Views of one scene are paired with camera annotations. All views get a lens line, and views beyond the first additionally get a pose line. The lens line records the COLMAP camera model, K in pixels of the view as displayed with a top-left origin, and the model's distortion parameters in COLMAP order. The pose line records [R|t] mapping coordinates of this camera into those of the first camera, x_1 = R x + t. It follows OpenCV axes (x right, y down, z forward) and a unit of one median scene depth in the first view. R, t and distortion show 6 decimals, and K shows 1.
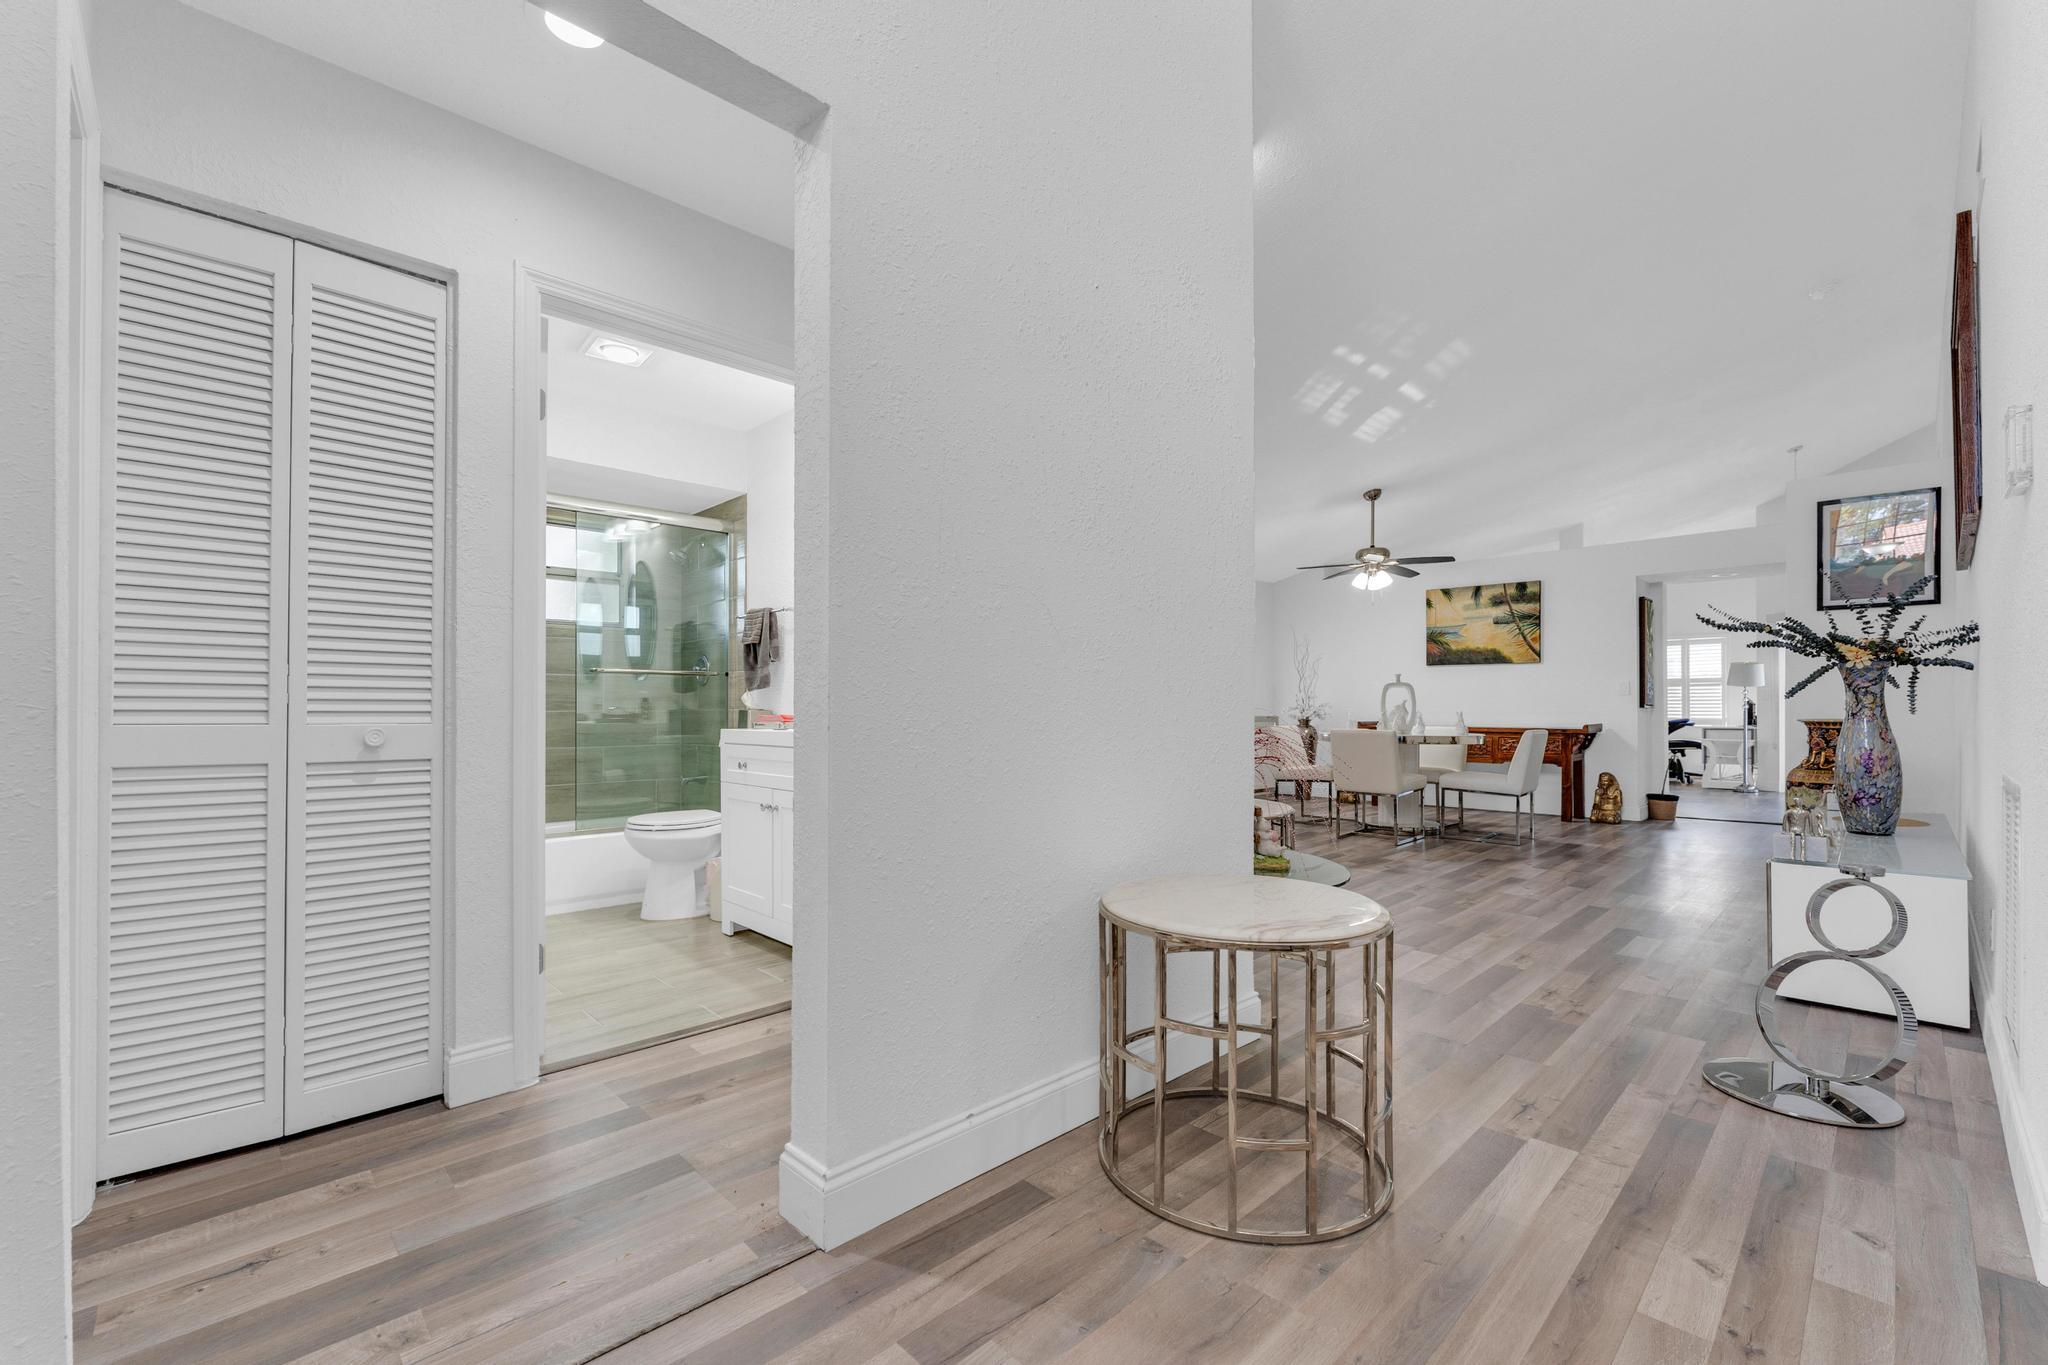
lens RADIAL K [[812.3, 0, 1041.6], [0, 812.3, 697.8], [0, 0, 1]] dist [0.002765, 0.000193]
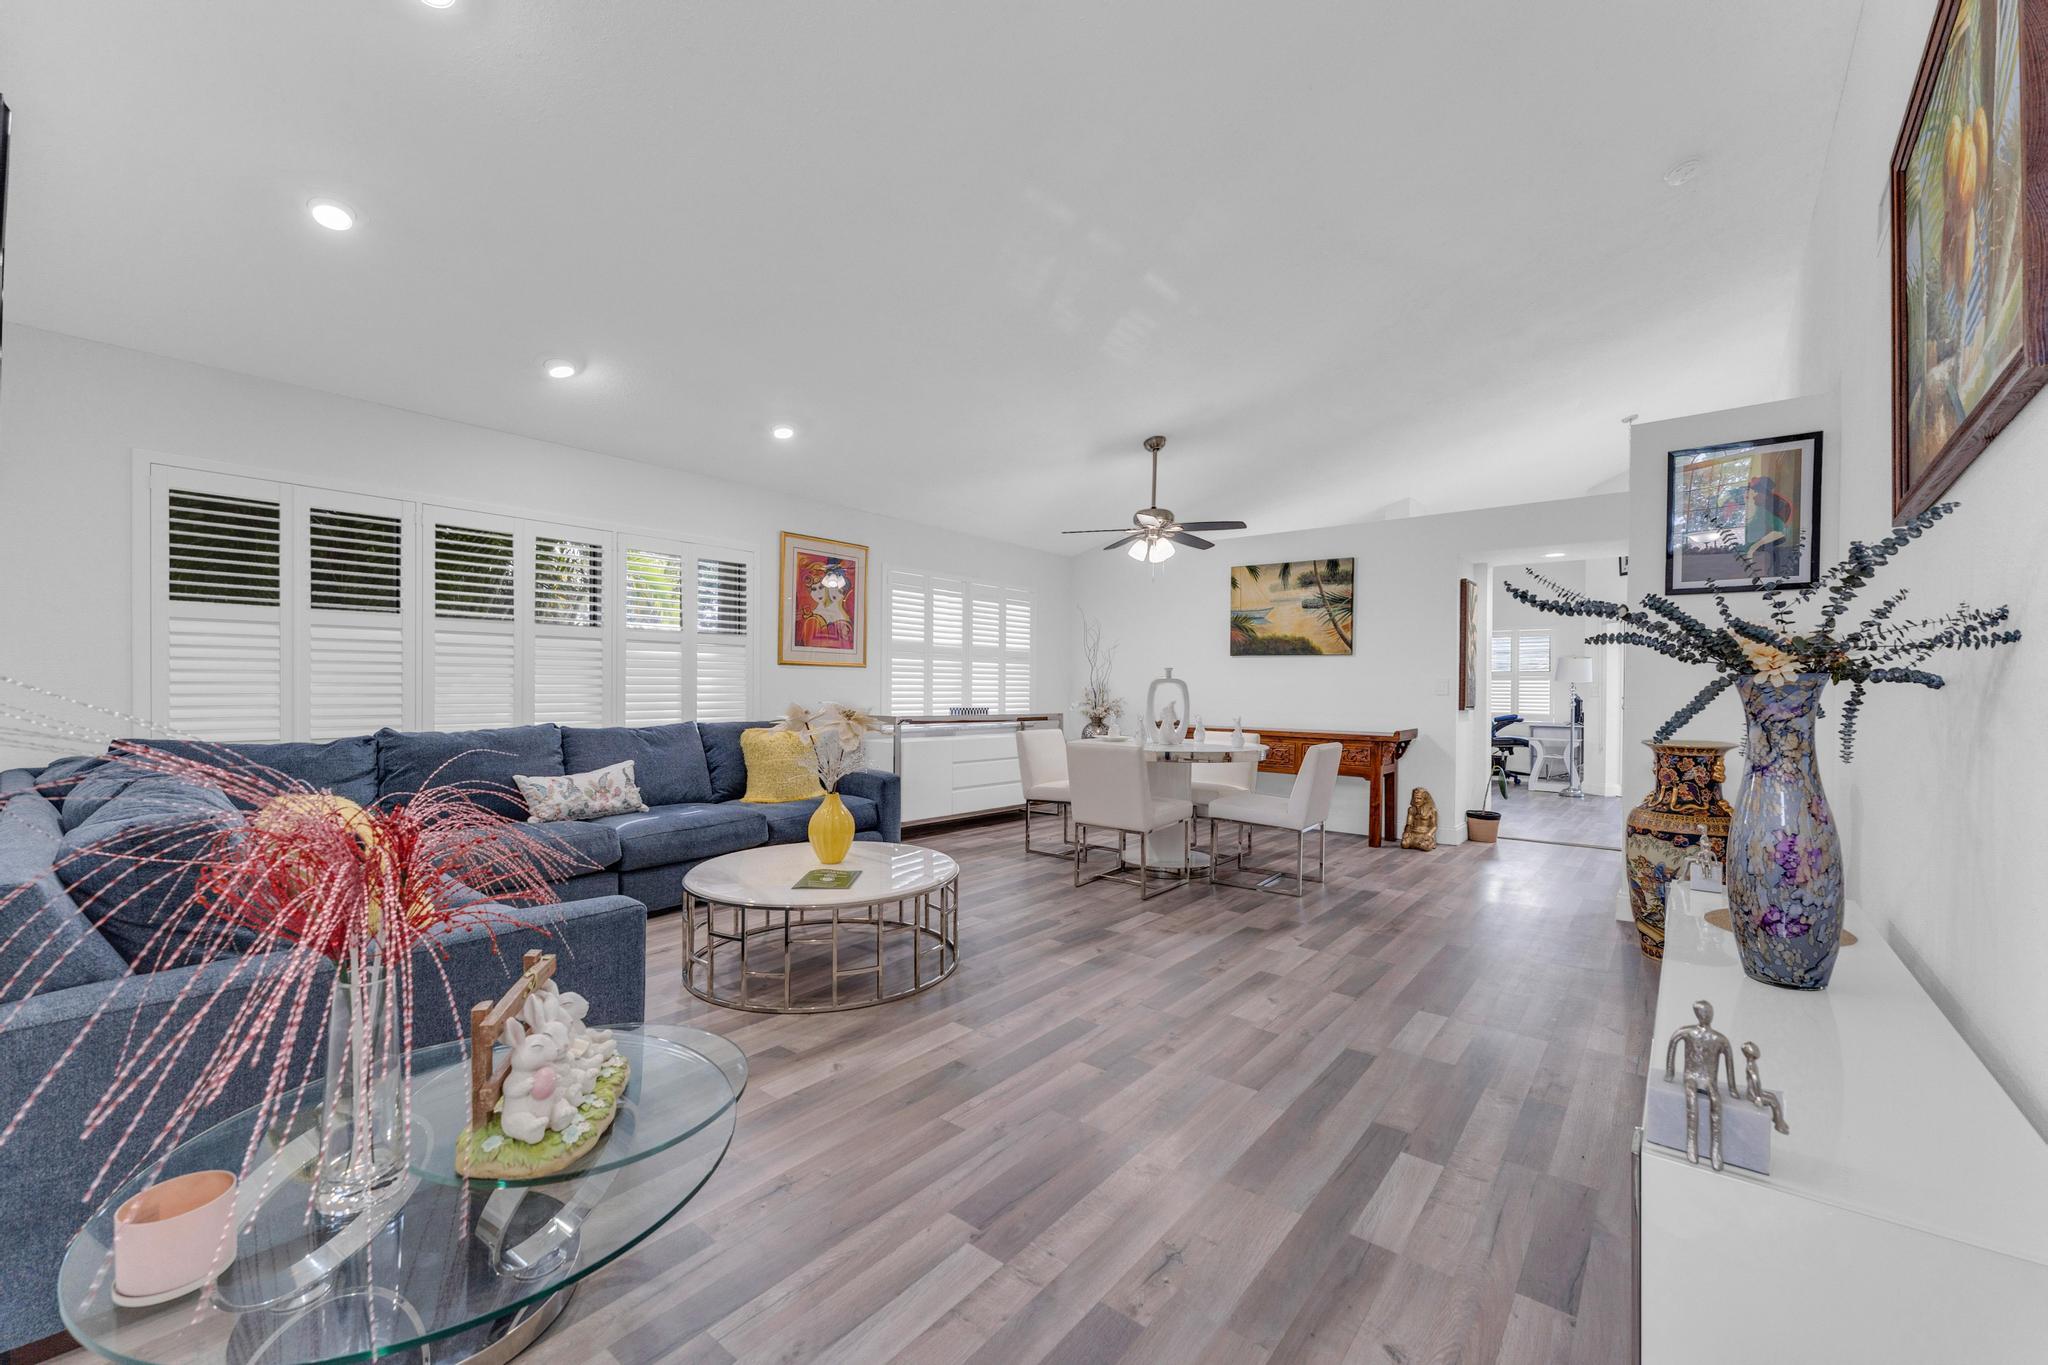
lens RADIAL K [[812.3, 0, 1009.0], [0, 812.3, 685.9], [0, 0, 1]] dist [0.002765, 0.000193]
pose [[0.994052, 0.009418, 0.108494, 0.188350], [-0.010359, 0.999913, 0.008115, -0.015579], [-0.108409, -0.009191, 0.994064, 0.223513]]
